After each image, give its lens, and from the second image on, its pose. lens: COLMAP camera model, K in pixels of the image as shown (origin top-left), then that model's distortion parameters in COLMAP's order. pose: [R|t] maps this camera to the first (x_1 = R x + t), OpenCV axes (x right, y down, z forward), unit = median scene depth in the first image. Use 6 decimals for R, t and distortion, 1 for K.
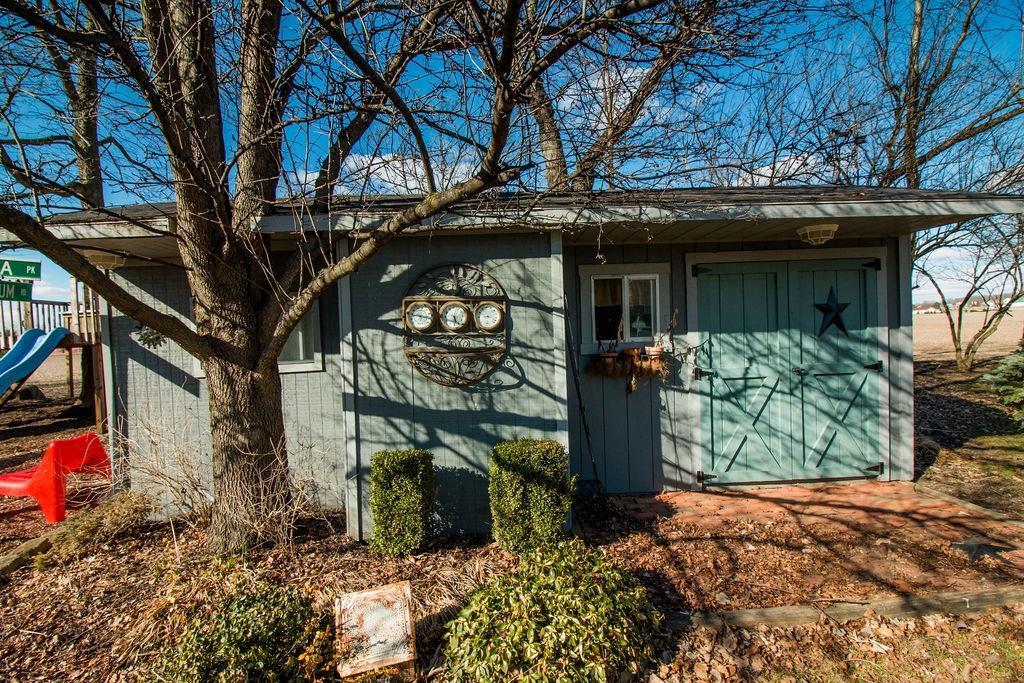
lens RADIAL K [[468.8, 0, 500.1], [0, 468.8, 340.4], [0, 0, 1]] dist [-0.013788, -0.000450]
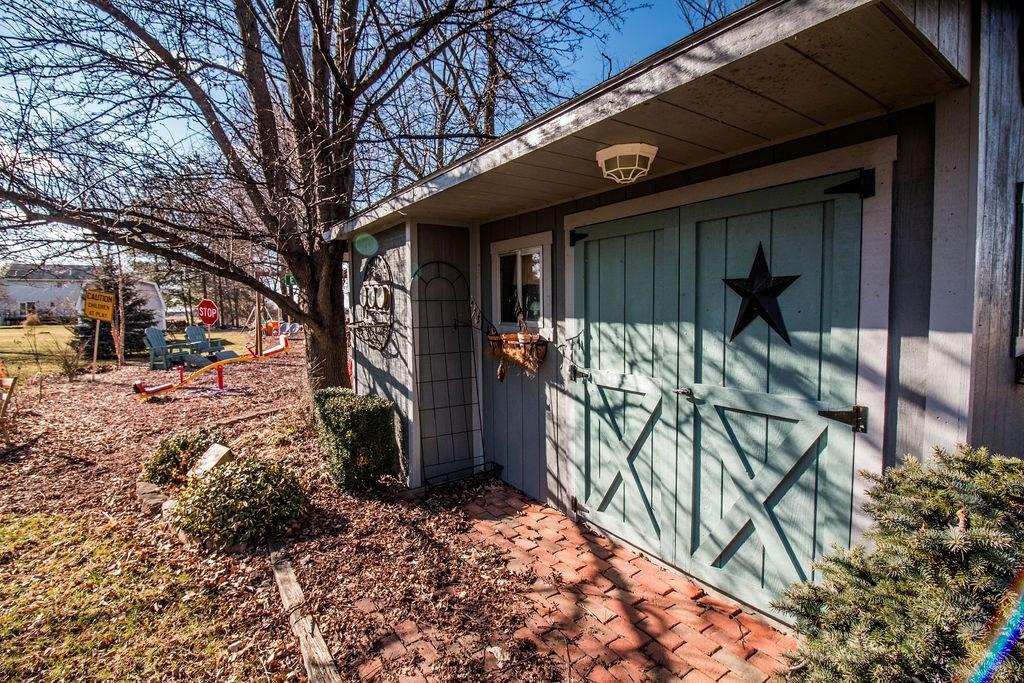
lens RADIAL K [[465.8, 0, 514.2], [0, 465.8, 336.3], [0, 0, 1]] dist [-0.013338, -0.001142]
pose [[0.564101, 0.084385, -0.821383, 0.988821], [-0.024958, 0.996052, 0.085189, -0.051420], [0.825329, -0.027555, 0.563980, 0.486603]]
